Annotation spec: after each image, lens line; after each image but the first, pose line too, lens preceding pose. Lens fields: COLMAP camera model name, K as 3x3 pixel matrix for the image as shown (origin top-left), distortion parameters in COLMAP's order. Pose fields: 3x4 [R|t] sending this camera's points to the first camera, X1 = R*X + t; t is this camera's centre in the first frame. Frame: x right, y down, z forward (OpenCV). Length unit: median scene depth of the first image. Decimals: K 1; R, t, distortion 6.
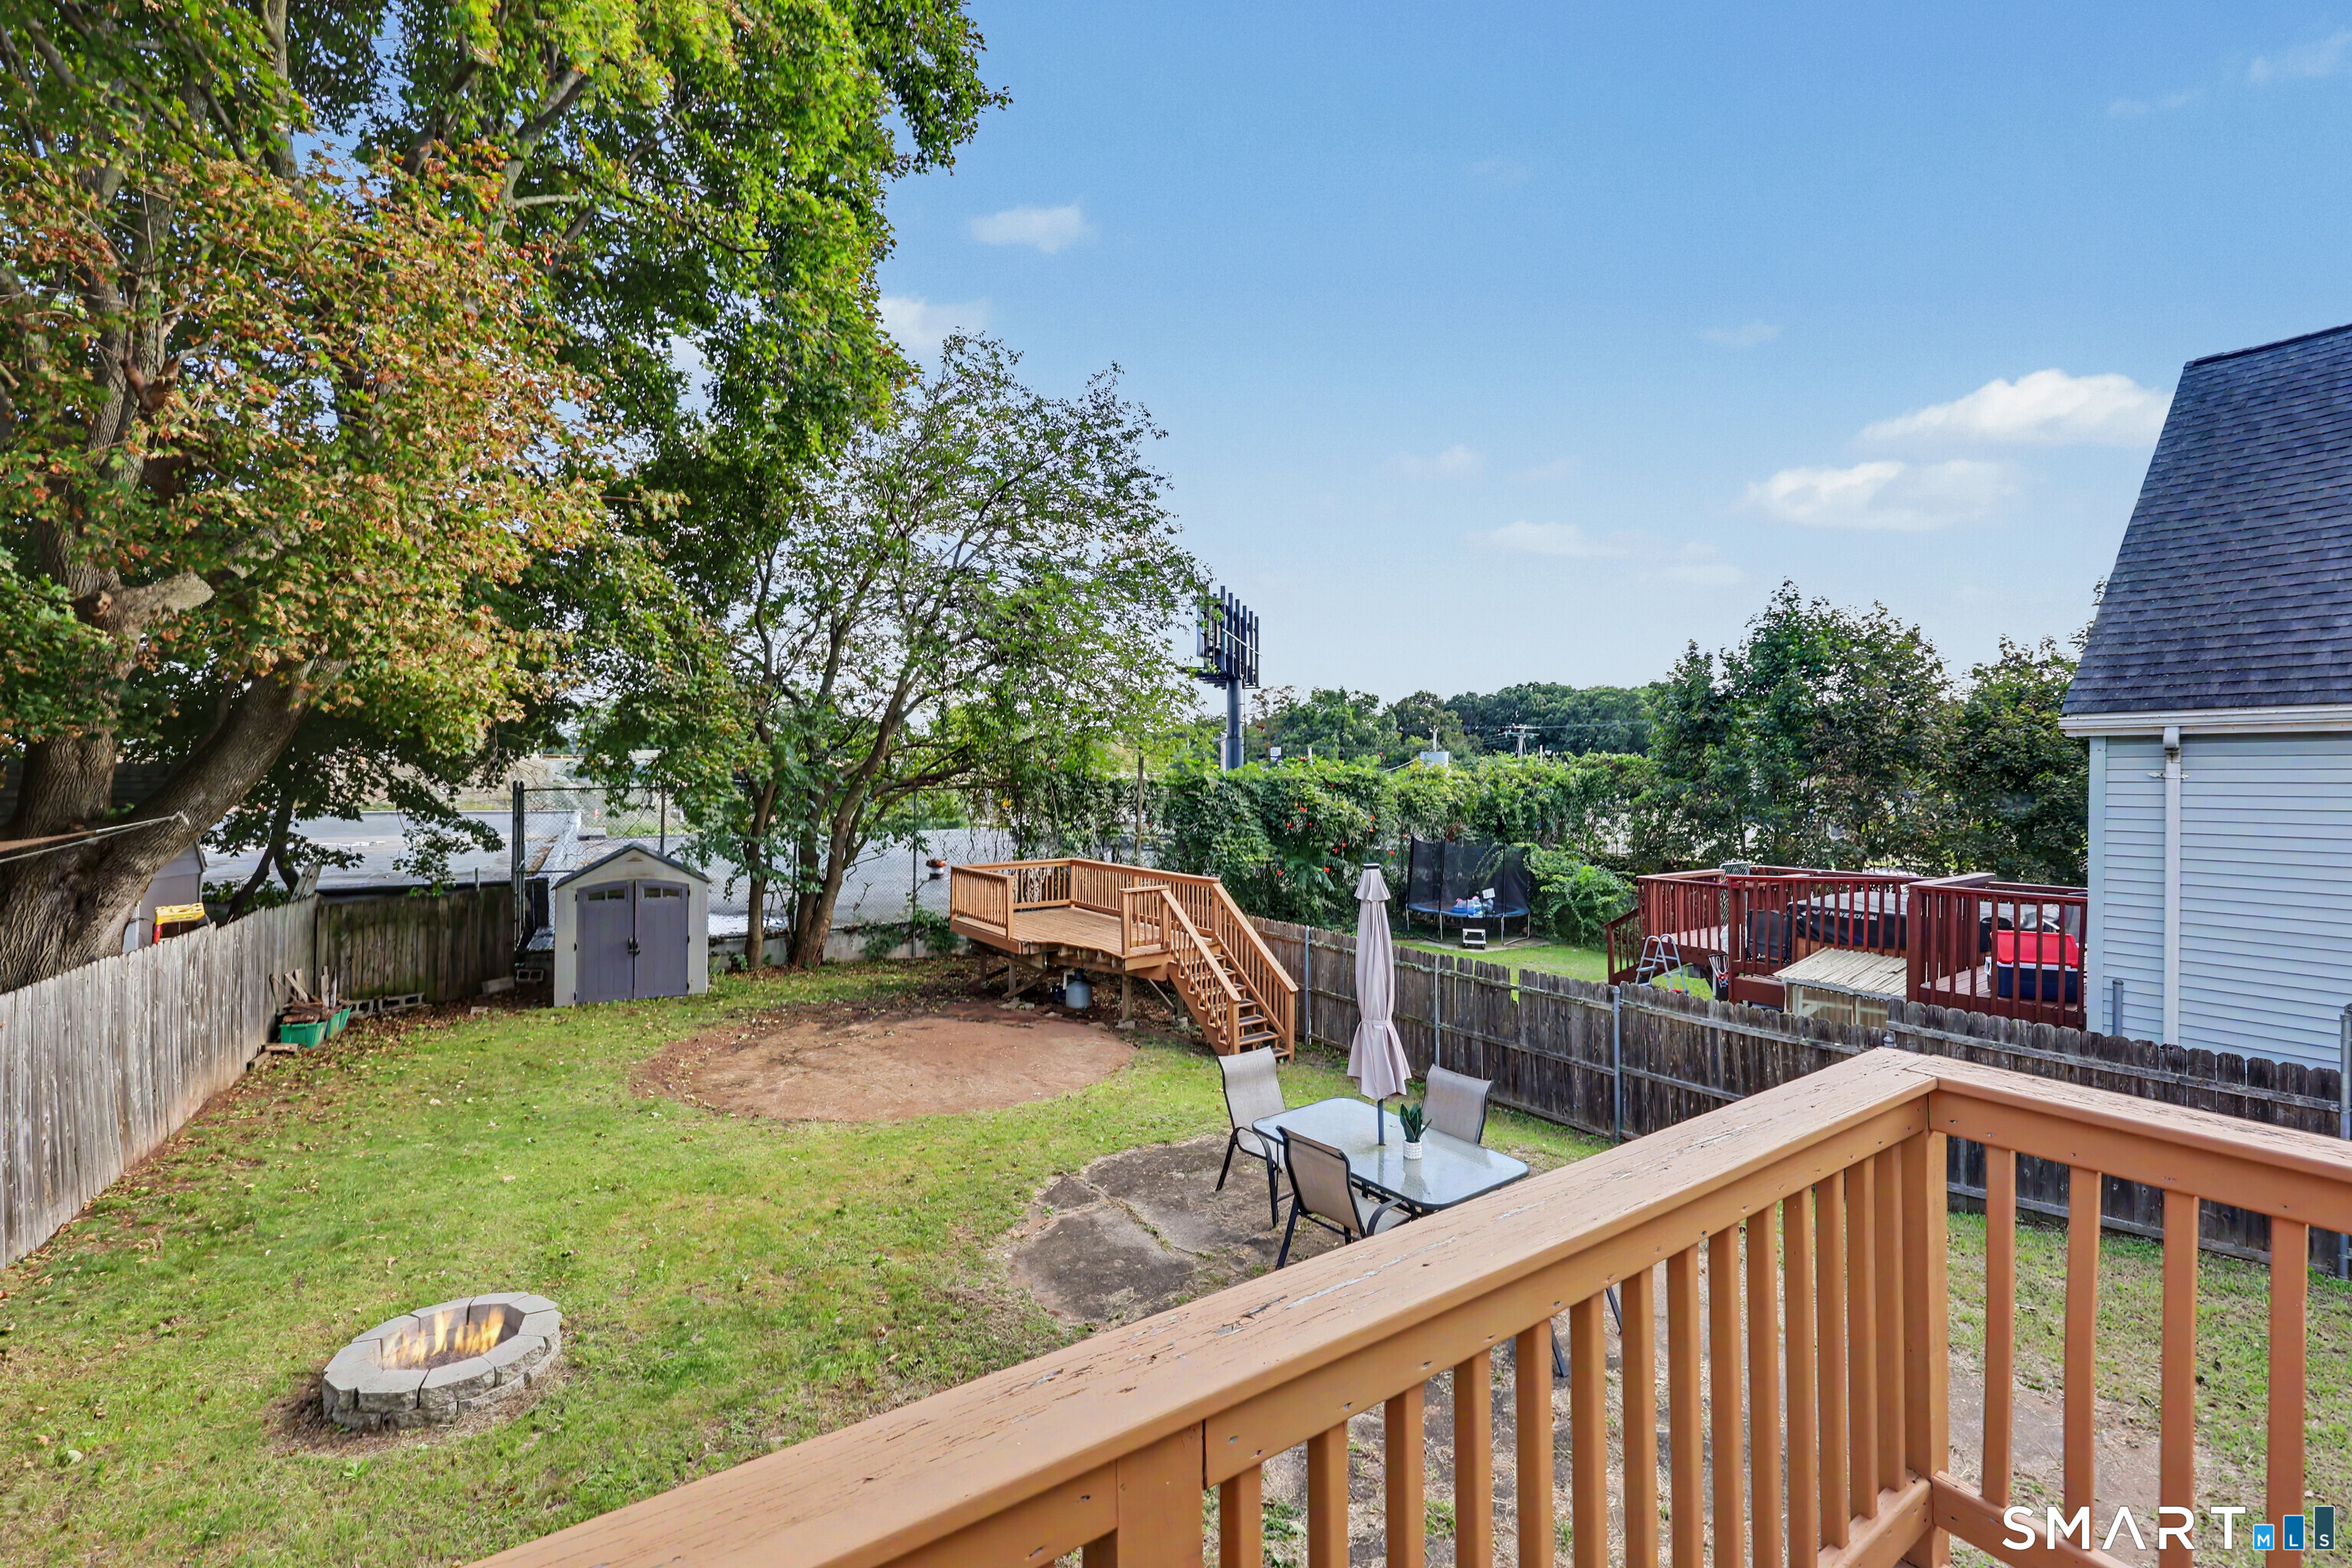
lens RADIAL K [[958.6, 0, 1179.0], [0, 958.6, 777.2], [0, 0, 1]] dist [0.002352, 0.000036]
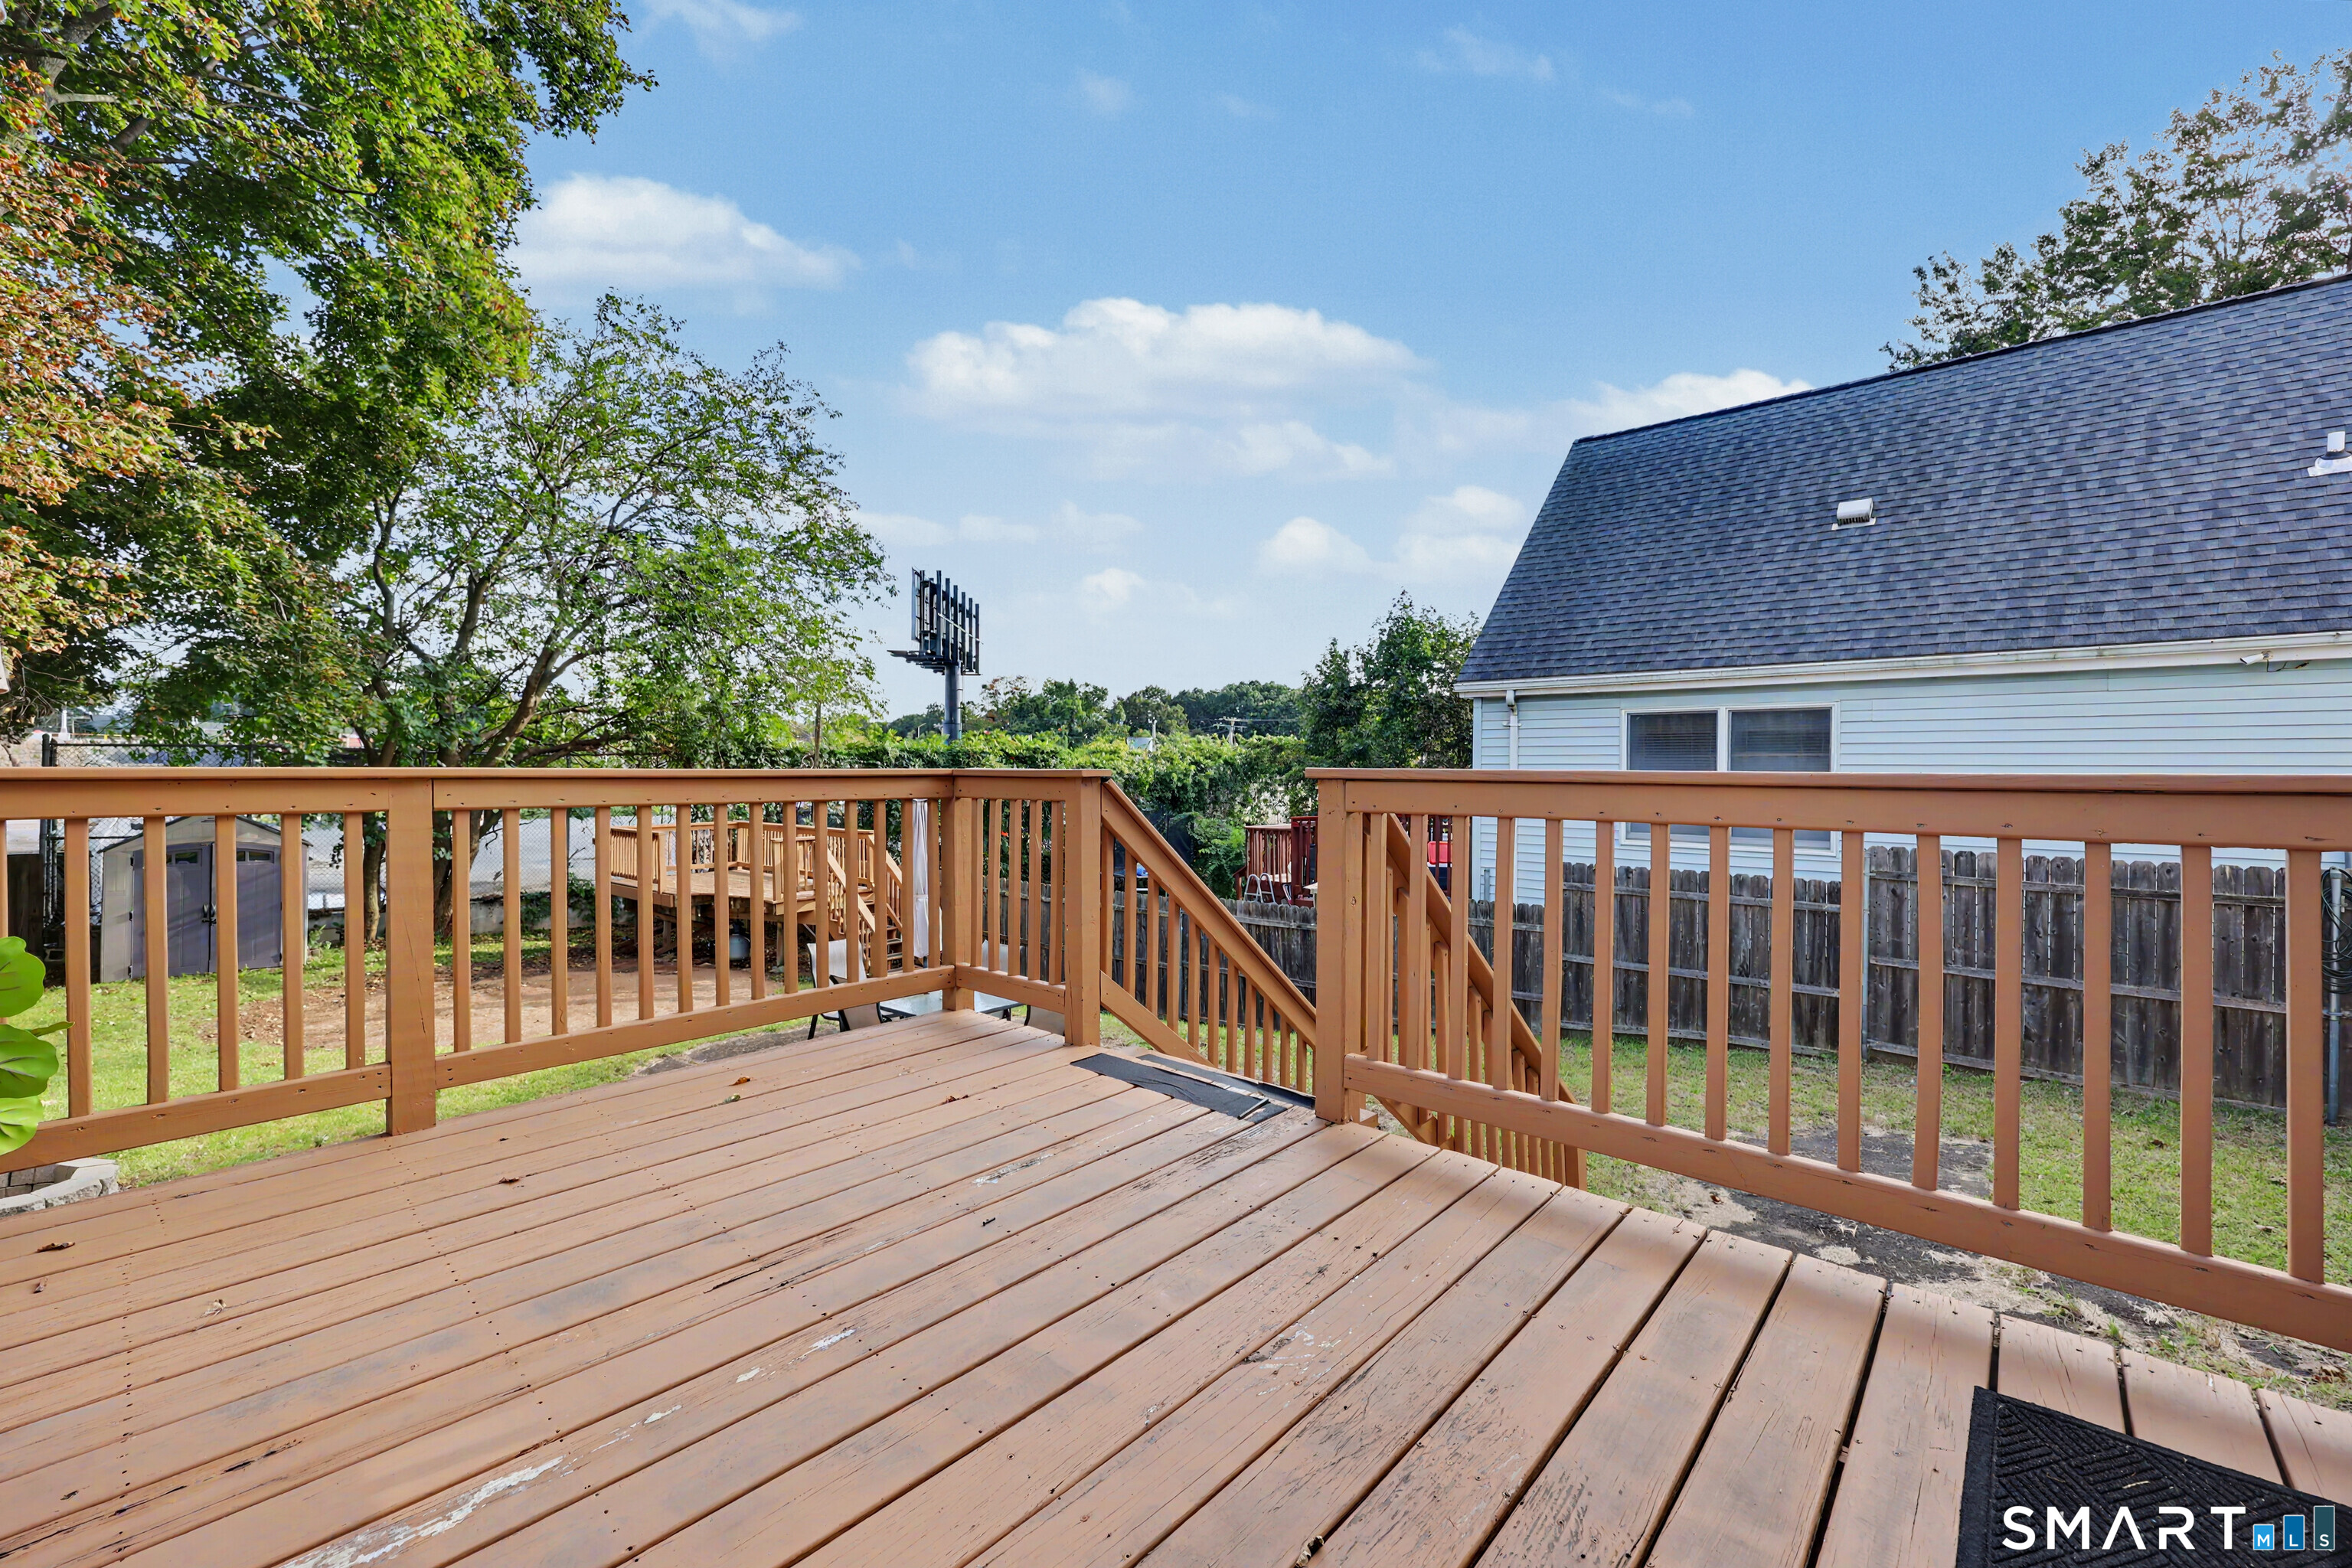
lens RADIAL K [[969.5, 0, 1184.1], [0, 969.5, 773.9], [0, 0, 1]] dist [-0.000560, 0.000124]
pose [[0.964303, 0.003979, 0.264772, 0.070817], [-0.004108, 0.999992, -0.000066, 0.031669], [-0.264770, -0.001024, 0.964311, -0.118075]]
